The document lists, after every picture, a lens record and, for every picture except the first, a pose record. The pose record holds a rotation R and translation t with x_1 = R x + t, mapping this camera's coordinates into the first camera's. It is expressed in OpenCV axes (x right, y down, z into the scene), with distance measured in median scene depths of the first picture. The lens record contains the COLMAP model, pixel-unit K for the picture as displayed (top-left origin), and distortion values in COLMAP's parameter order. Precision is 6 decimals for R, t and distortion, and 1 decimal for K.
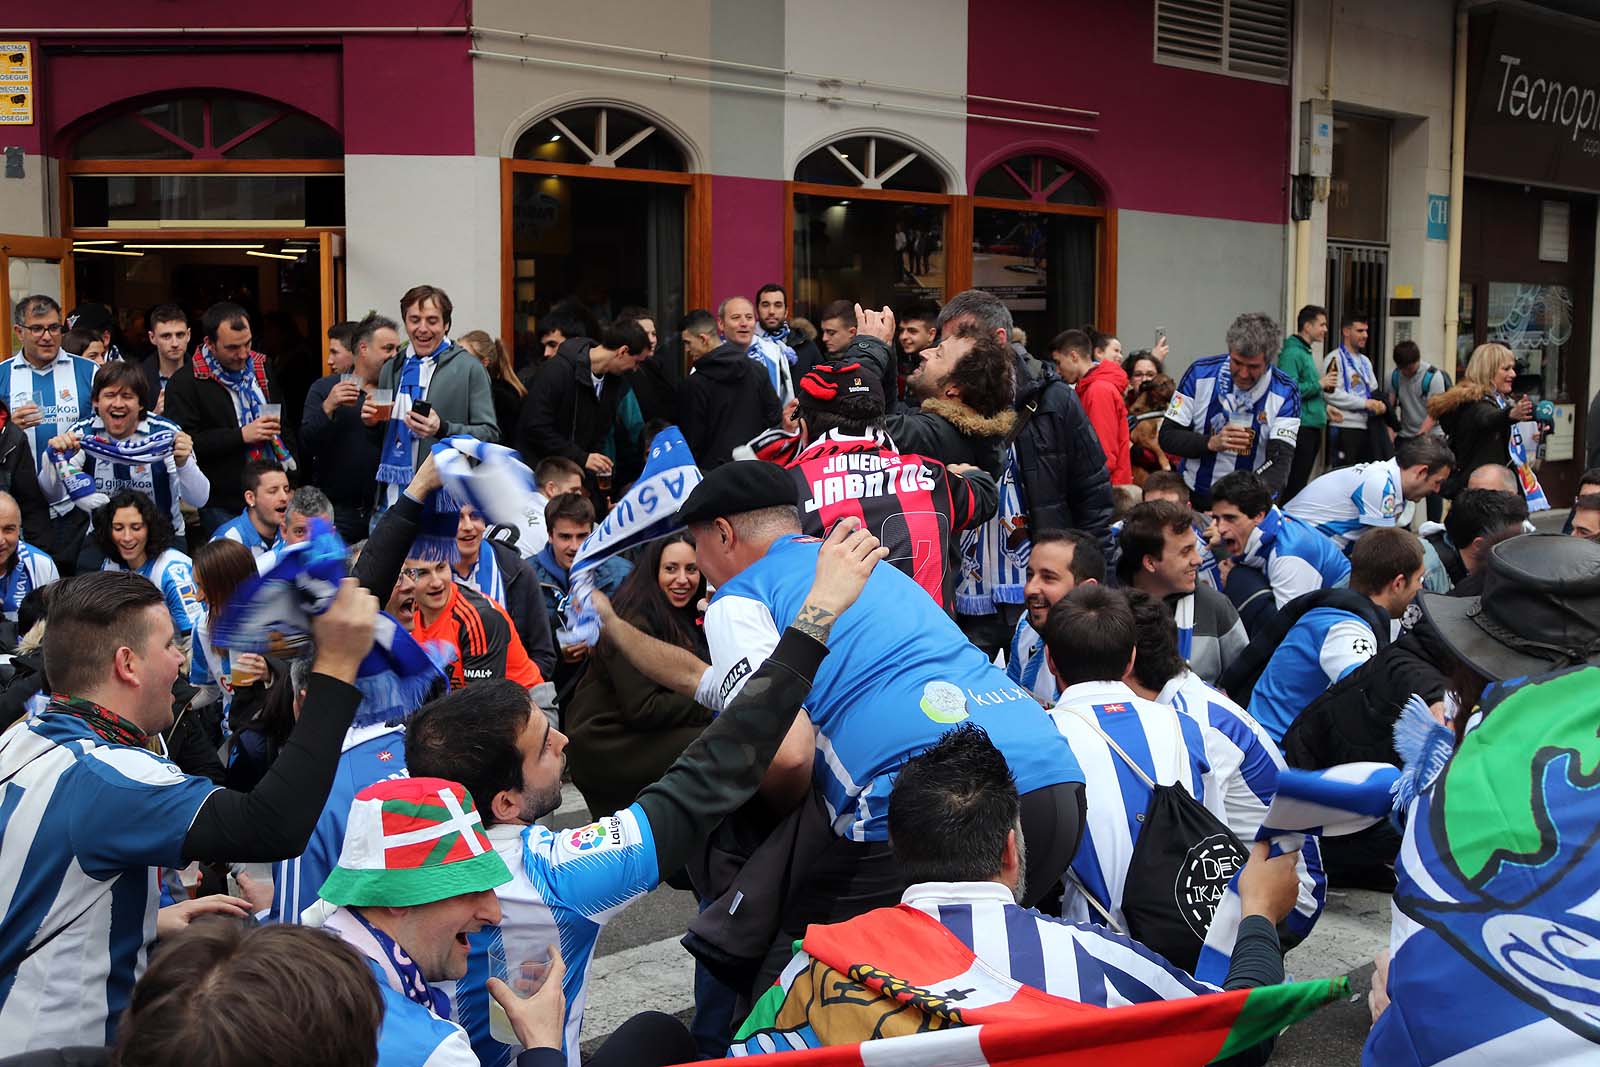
lens RADIAL K [[2111.1, 0, 797.8], [0, 2111.1, 559.5], [0, 0, 1]] dist [-0.065378, 0.130055]
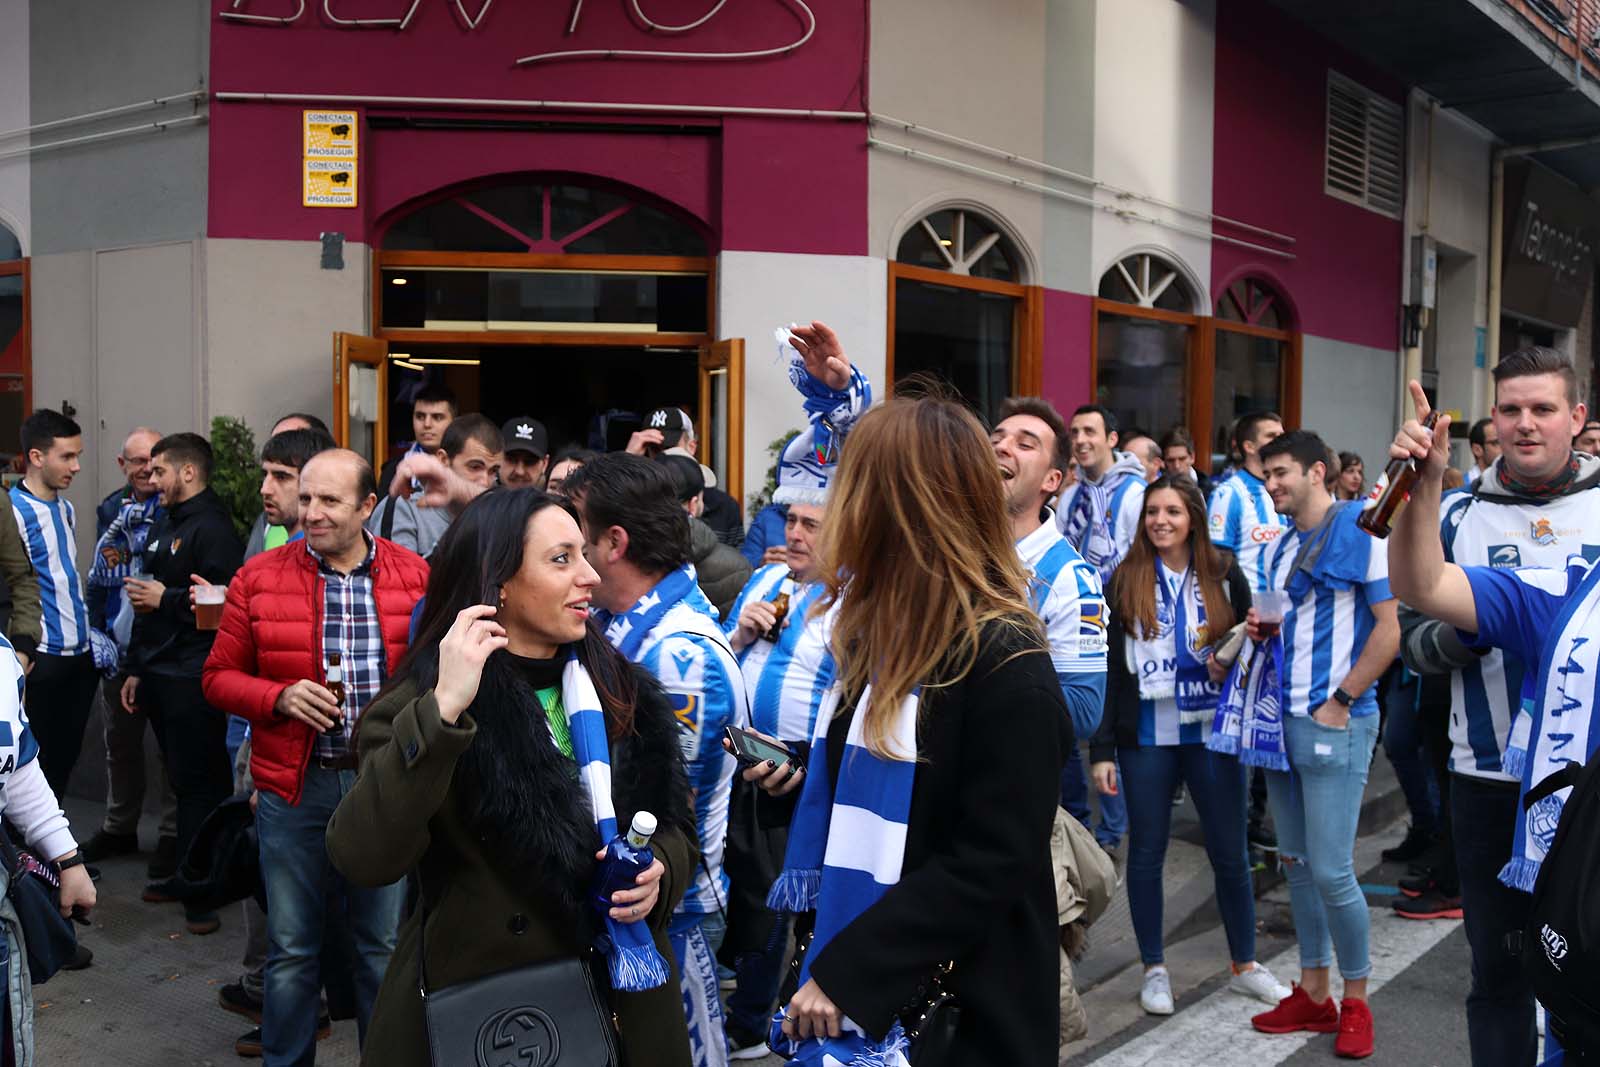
lens RADIAL K [[1760.3, 0, 800.0], [0, 1760.3, 533.5], [0, 0, 1]] dist [-0.078083, 0.048565]
pose [[0.991003, 0.003323, 0.133802, -0.272224], [0.003649, 0.998649, -0.051832, -0.035976], [-0.133794, 0.051854, 0.989652, 0.269115]]
